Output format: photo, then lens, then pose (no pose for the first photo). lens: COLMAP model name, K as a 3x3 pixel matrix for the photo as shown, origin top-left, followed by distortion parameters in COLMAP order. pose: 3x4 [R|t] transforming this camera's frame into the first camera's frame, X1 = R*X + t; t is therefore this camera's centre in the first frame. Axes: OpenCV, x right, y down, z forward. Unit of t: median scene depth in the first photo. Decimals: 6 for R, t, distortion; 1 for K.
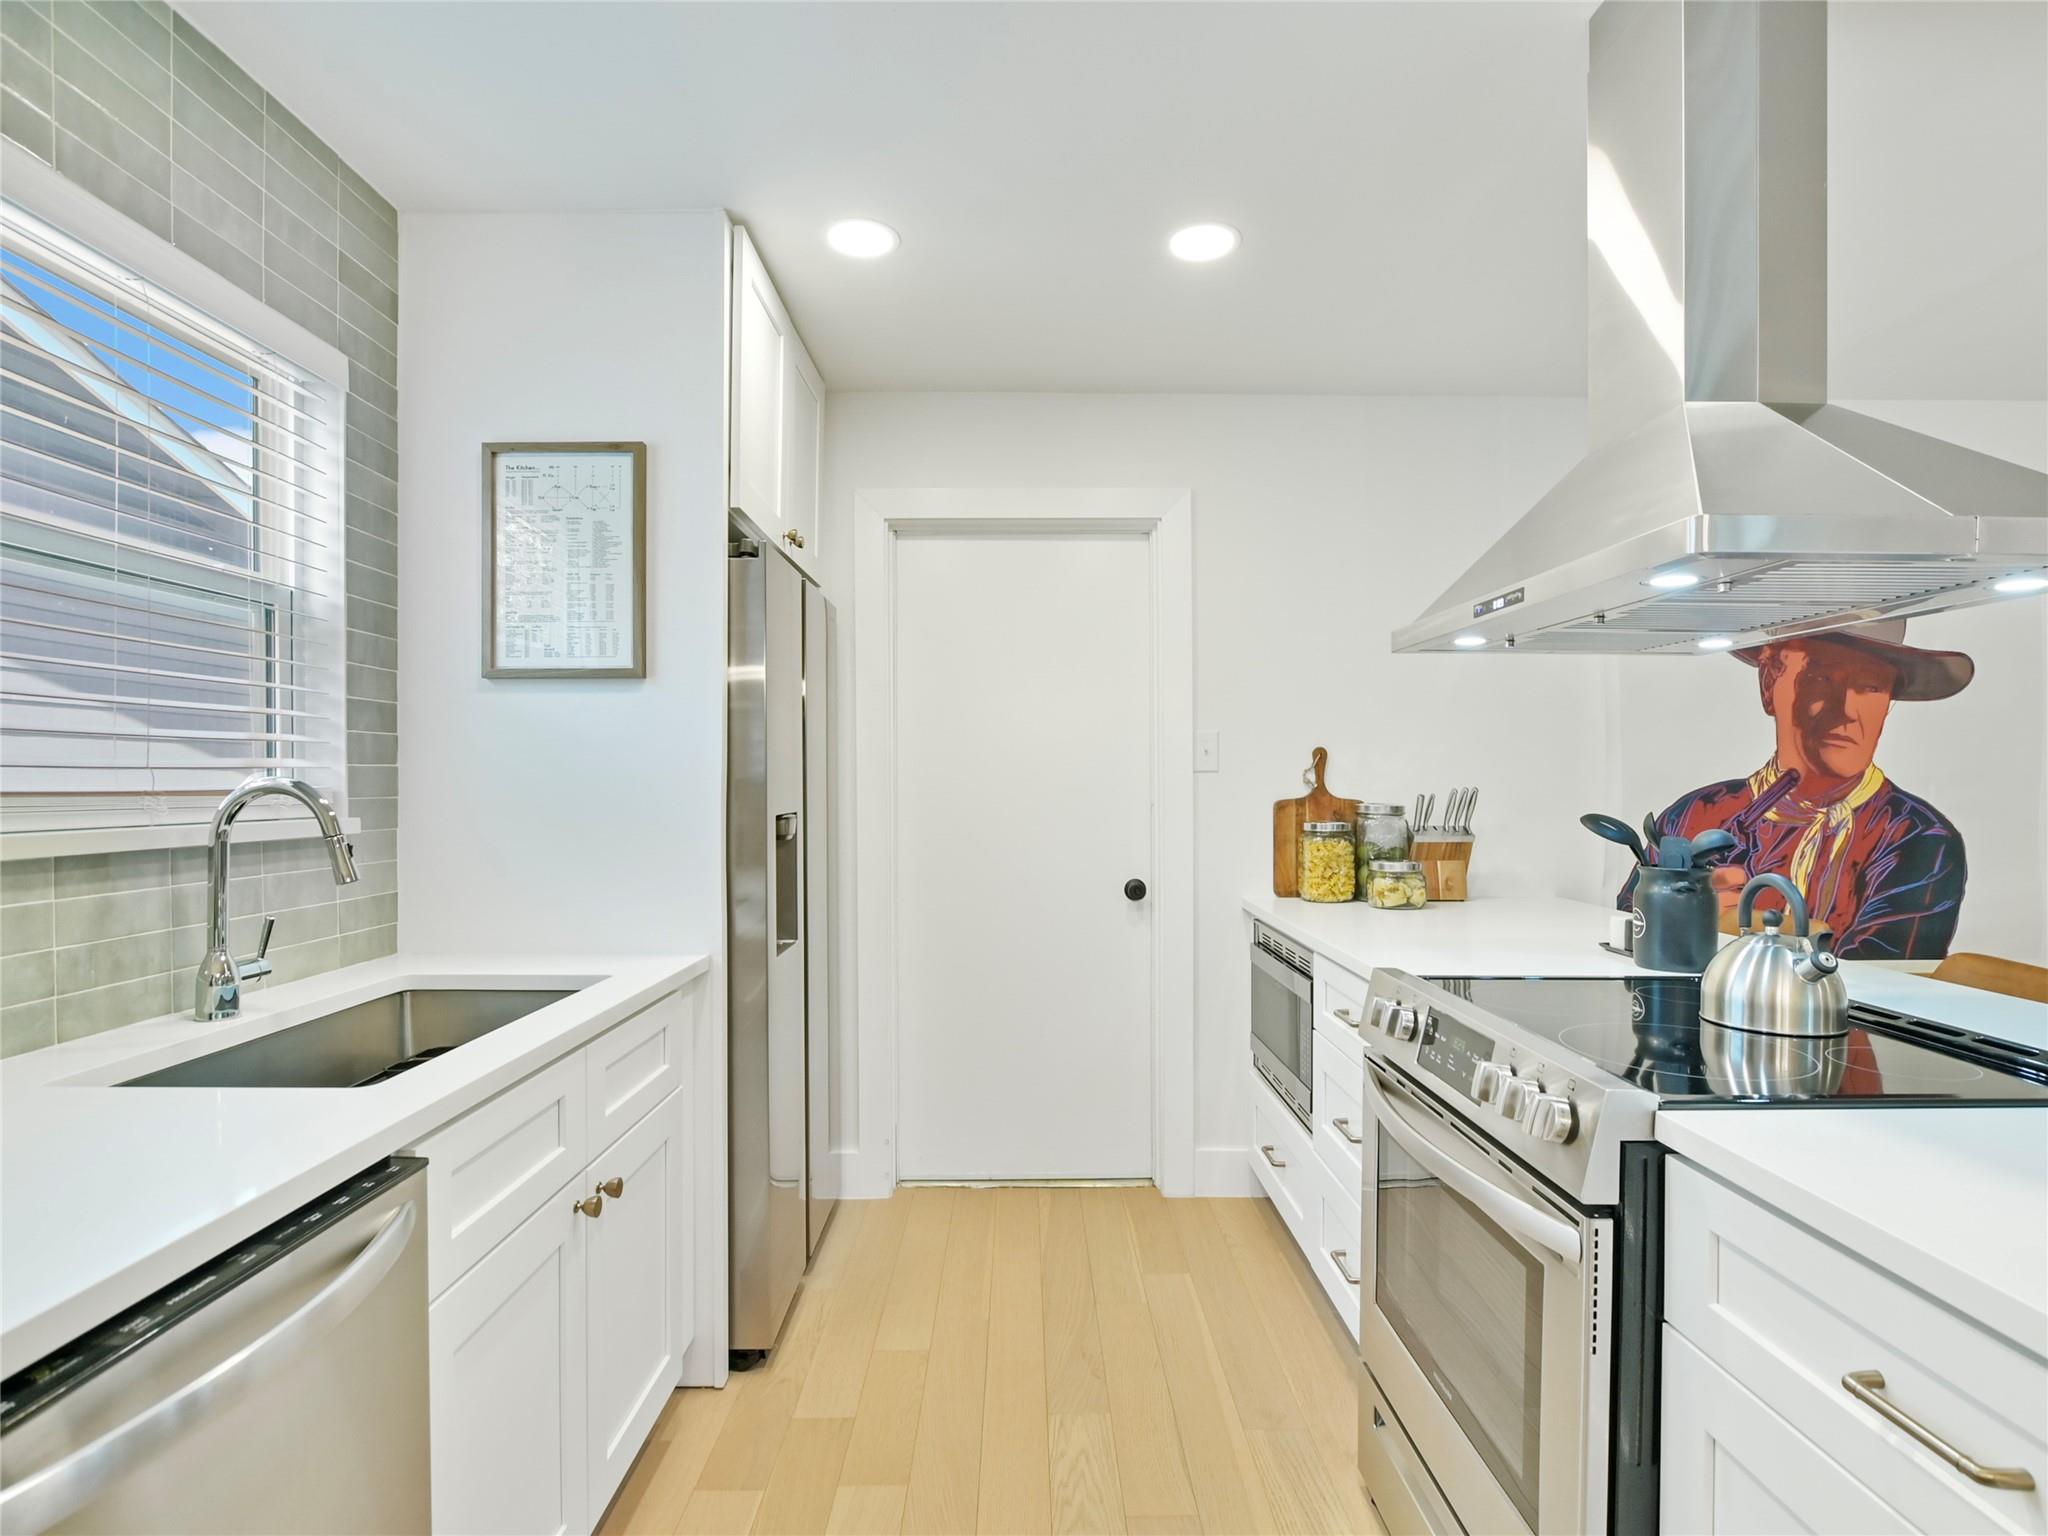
lens RADIAL K [[1077.2, 0, 1027.9], [0, 1077.2, 780.6], [0, 0, 1]] dist [-0.015609, 0.002080]
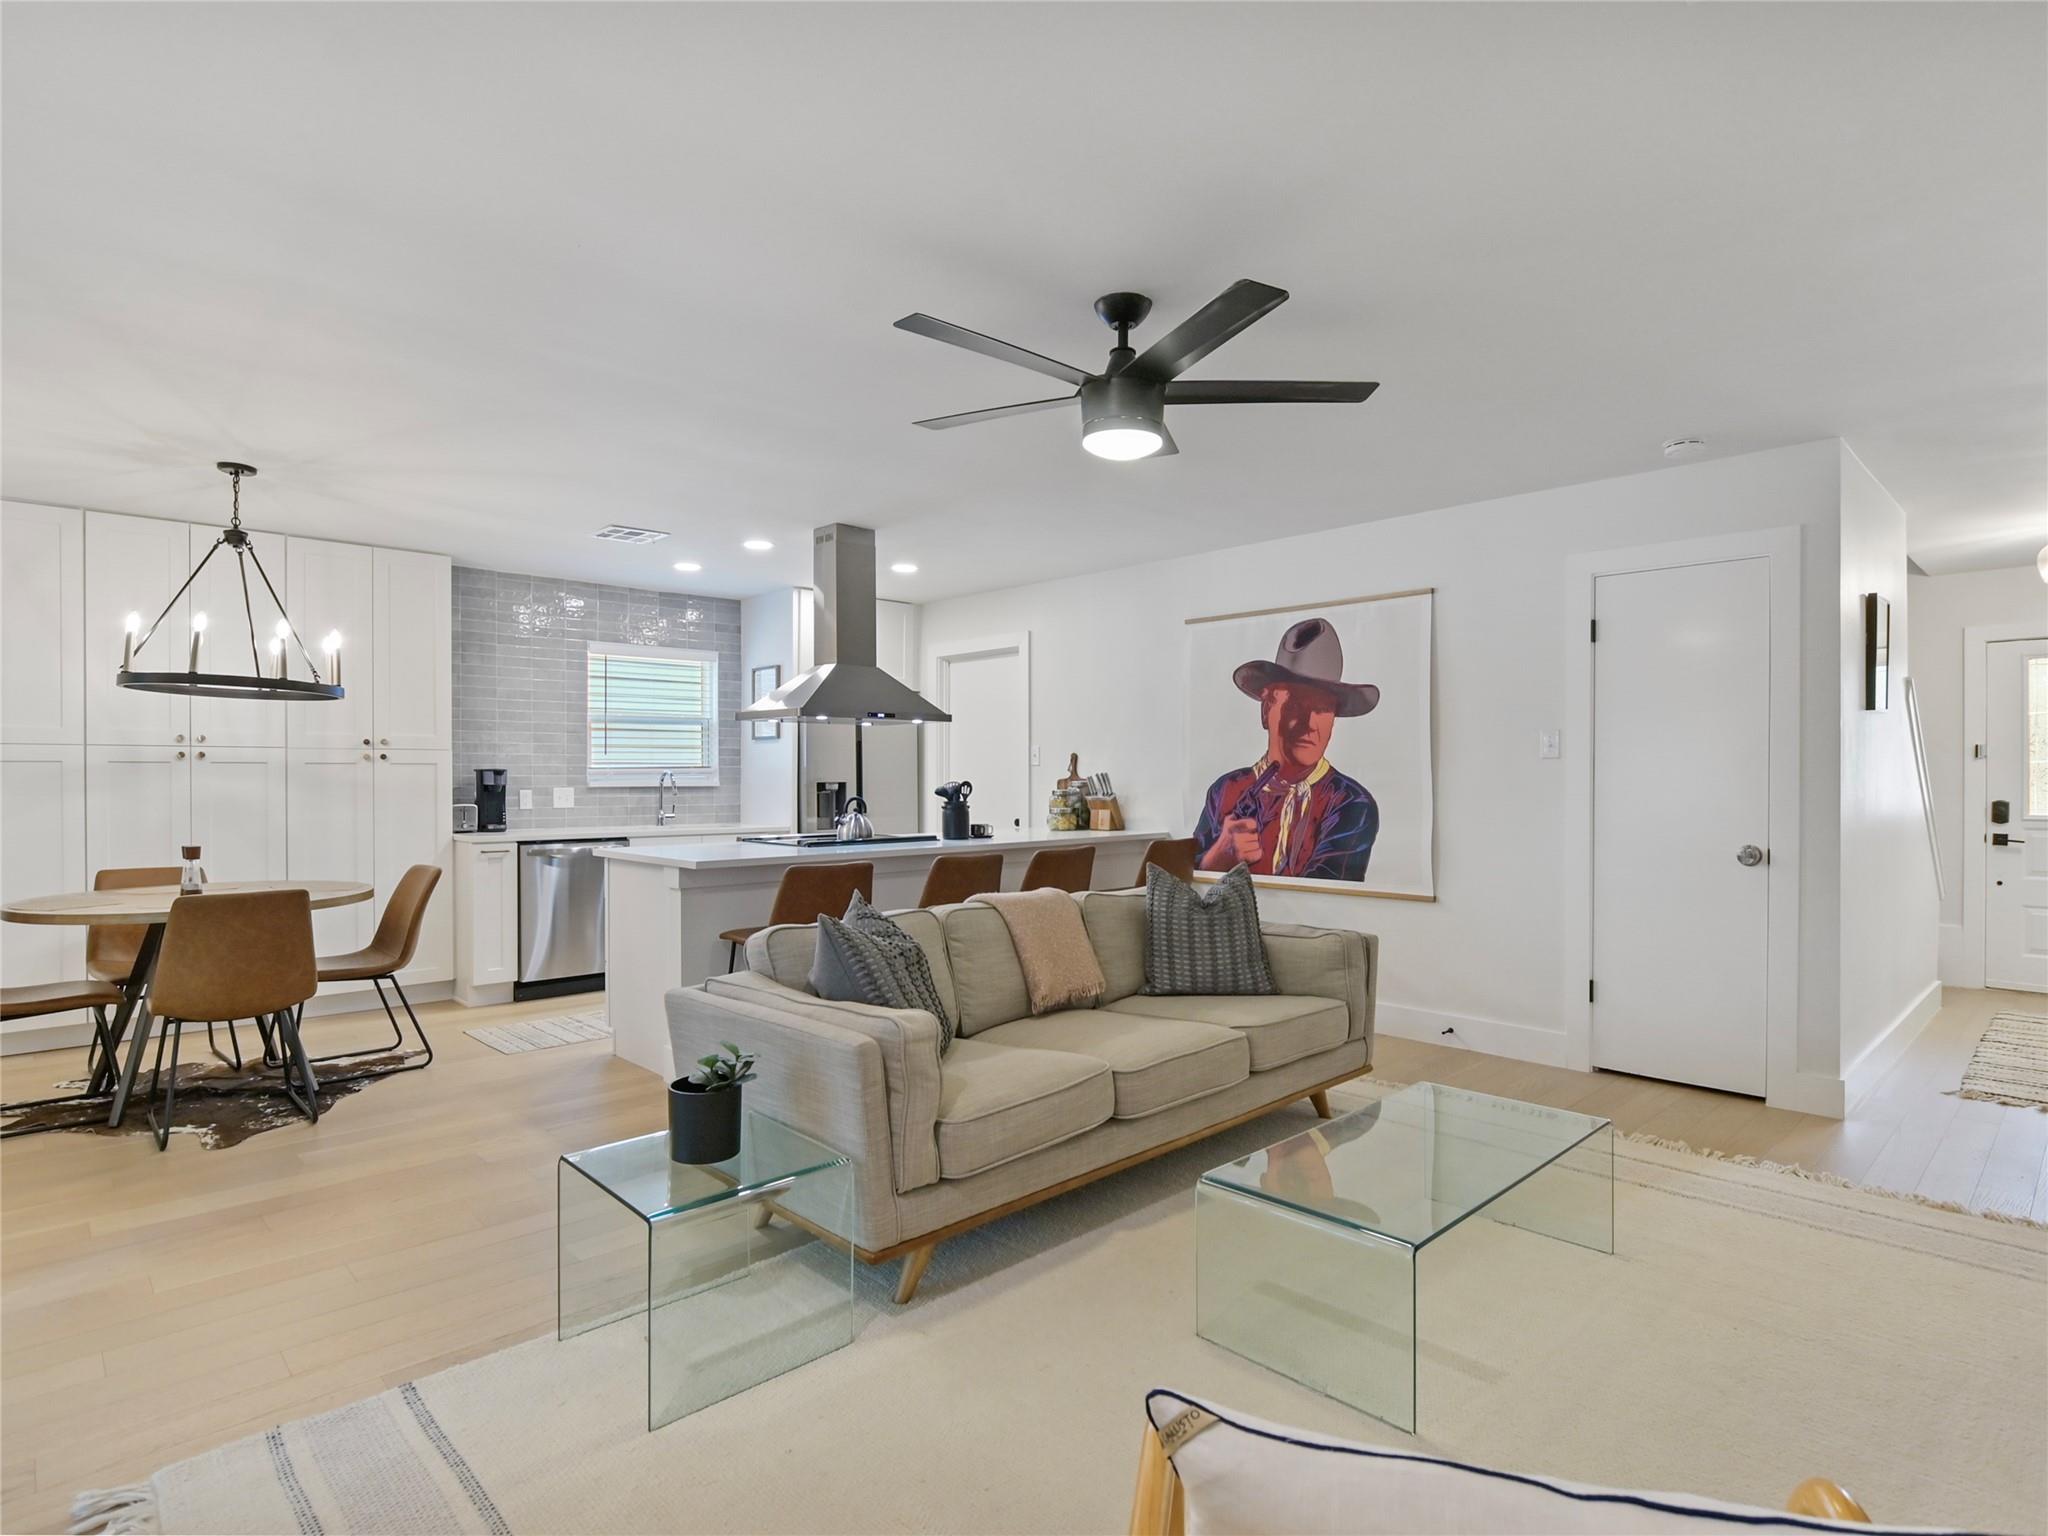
lens RADIAL K [[1077.2, 0, 1027.9], [0, 1077.2, 780.6], [0, 0, 1]] dist [-0.015609, 0.002080]
pose [[0.684296, 0.001369, -0.729203, 1.675866], [0.001911, 0.999991, 0.003671, 0.012863], [0.729202, -0.003906, 0.684287, -0.438845]]
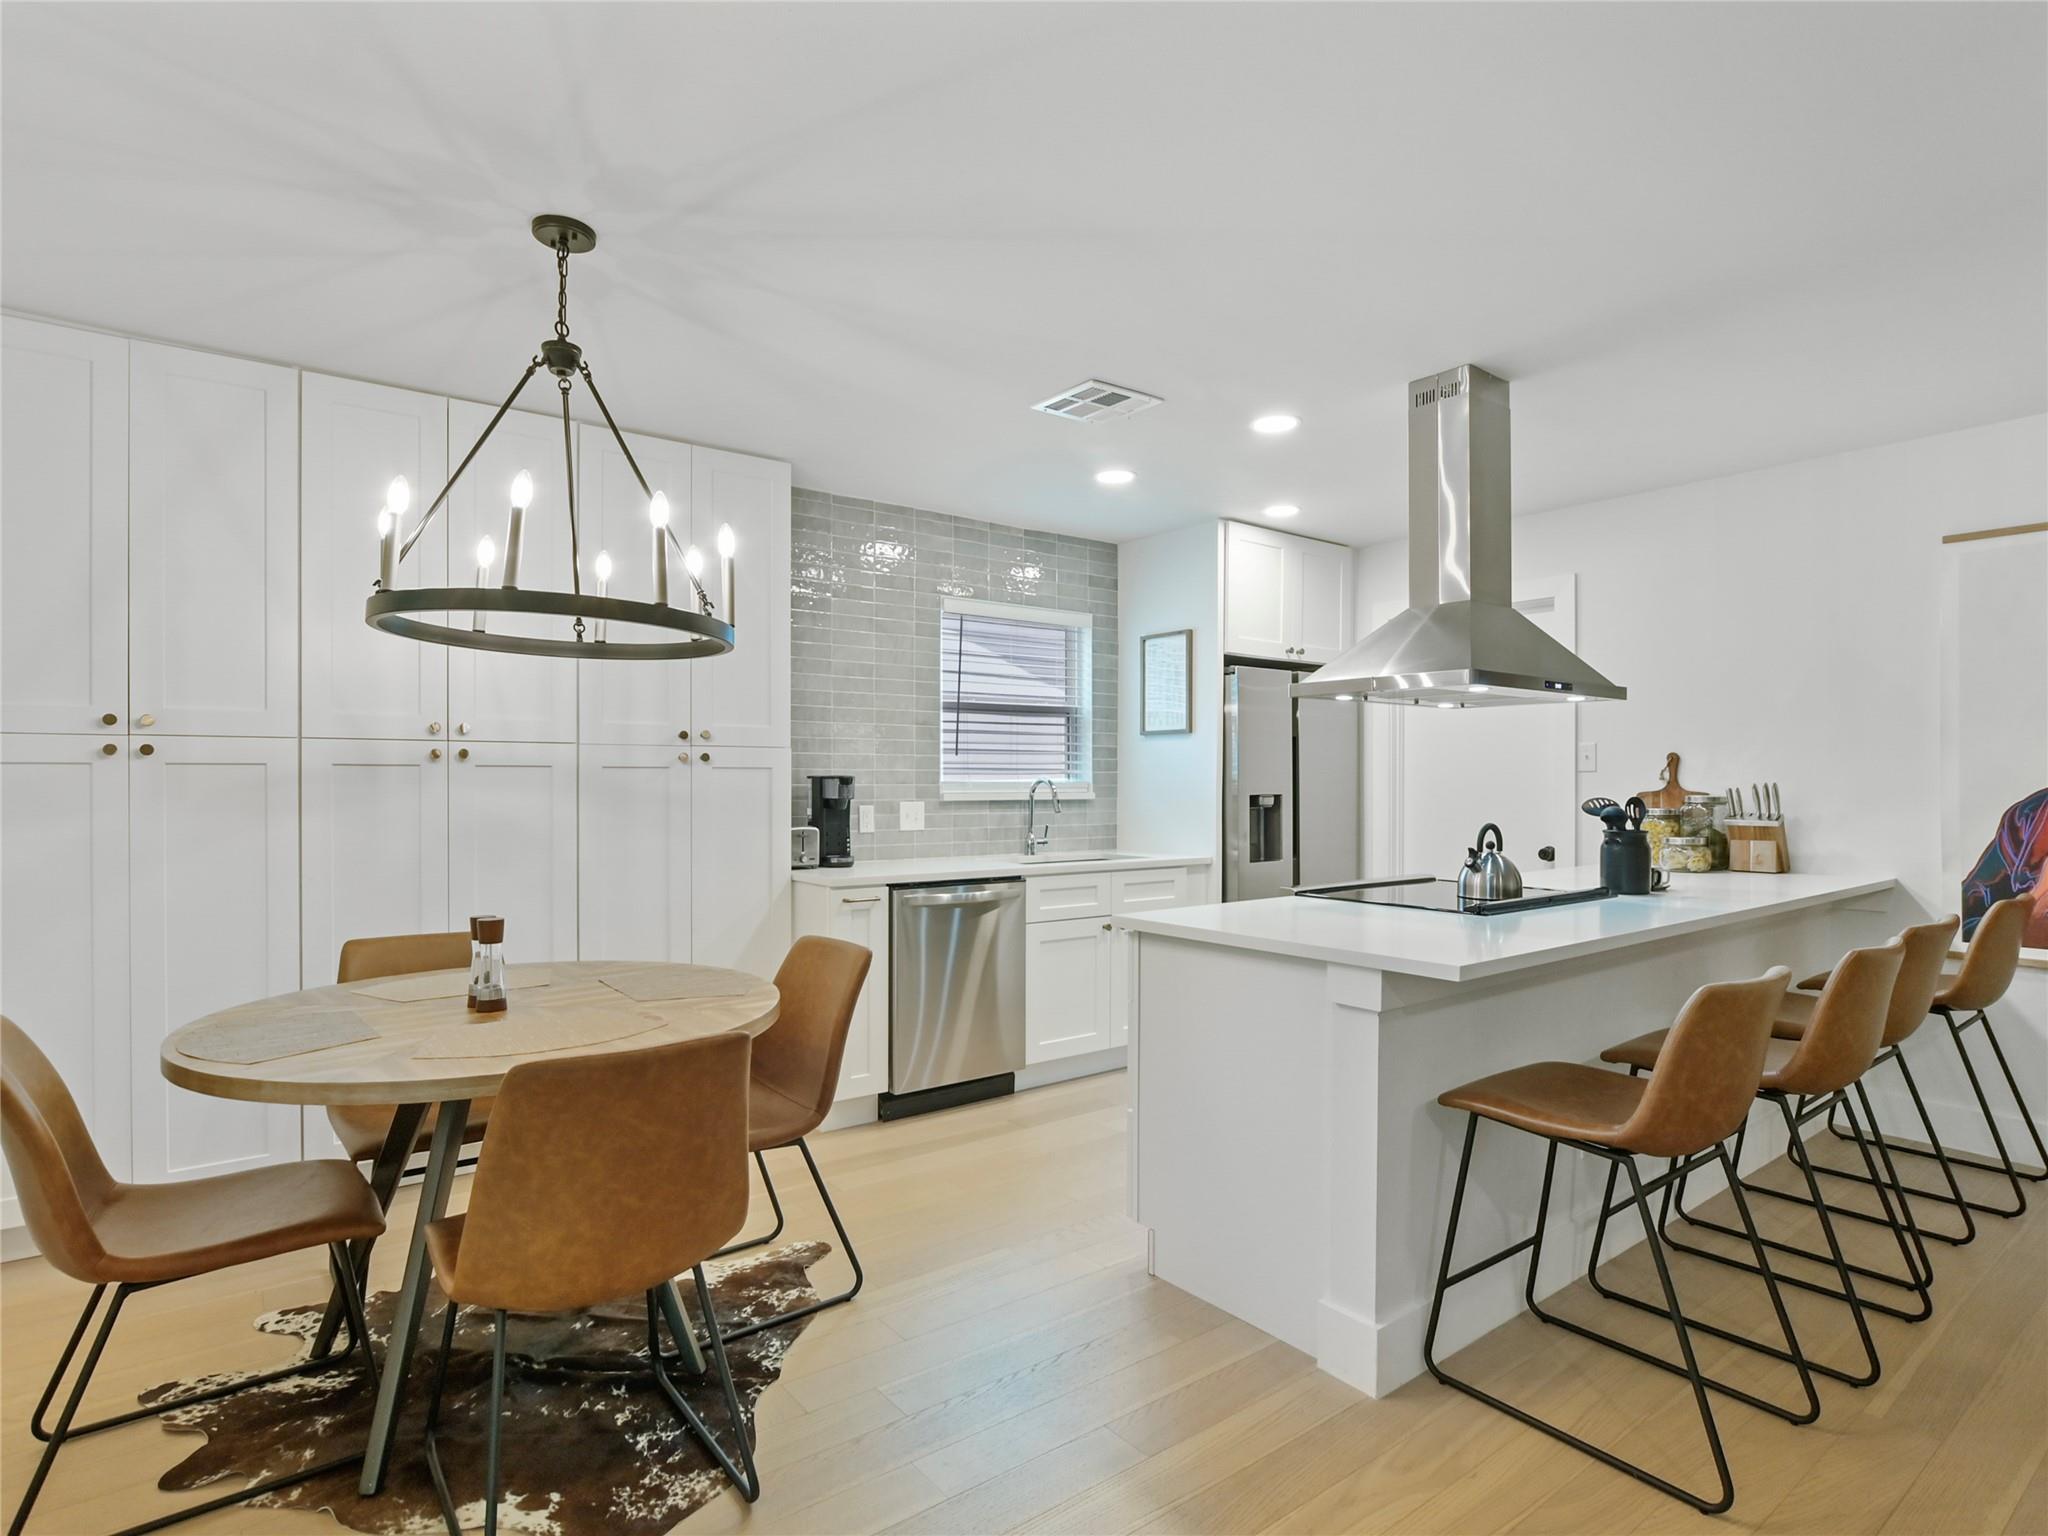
lens RADIAL K [[1074.1, 0, 1021.0], [0, 1074.1, 783.7], [0, 0, 1]] dist [-0.017940, 0.001324]
pose [[0.598182, 0.001514, -0.801359, 0.839323], [0.000051, 0.999998, 0.001927, 0.004899], [0.801360, -0.001194, 0.598181, -0.433208]]
